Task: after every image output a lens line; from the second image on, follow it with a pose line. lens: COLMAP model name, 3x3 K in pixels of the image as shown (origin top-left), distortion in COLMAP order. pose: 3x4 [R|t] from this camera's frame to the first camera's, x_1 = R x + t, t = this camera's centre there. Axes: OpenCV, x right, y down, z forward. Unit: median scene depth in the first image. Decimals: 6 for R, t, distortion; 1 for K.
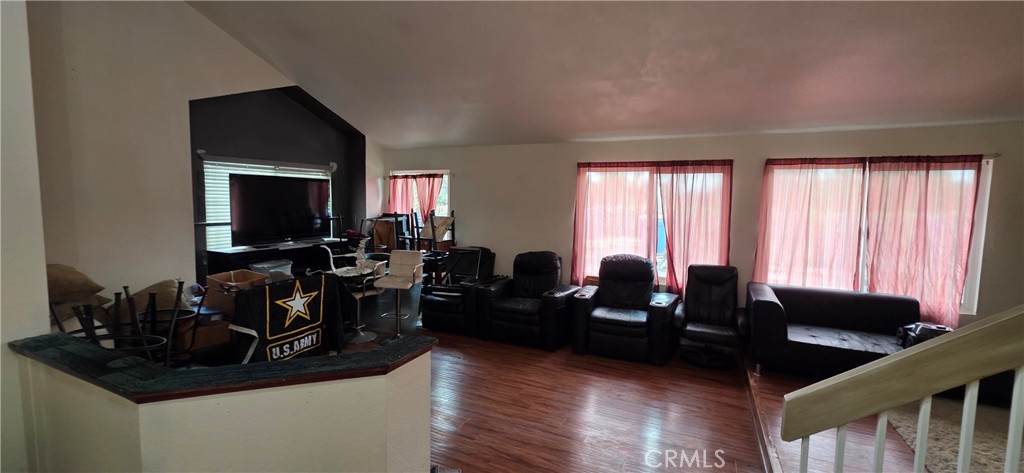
lens RADIAL K [[412.5, 0, 511.1], [0, 412.5, 230.7], [0, 0, 1]] dist [0.001788, 0.000217]
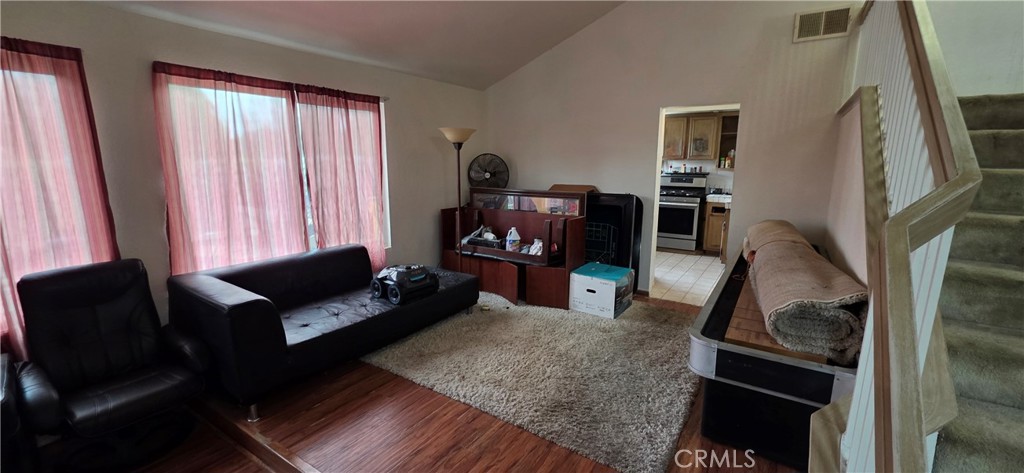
lens RADIAL K [[412.5, 0, 509.5], [0, 412.5, 236.5], [0, 0, 1]] dist [0.001788, 0.000217]
pose [[0.147755, -0.190191, 0.970565, 0.097741], [0.080468, 0.980394, 0.179867, 0.000095], [-0.985745, 0.051524, 0.160162, 0.463344]]
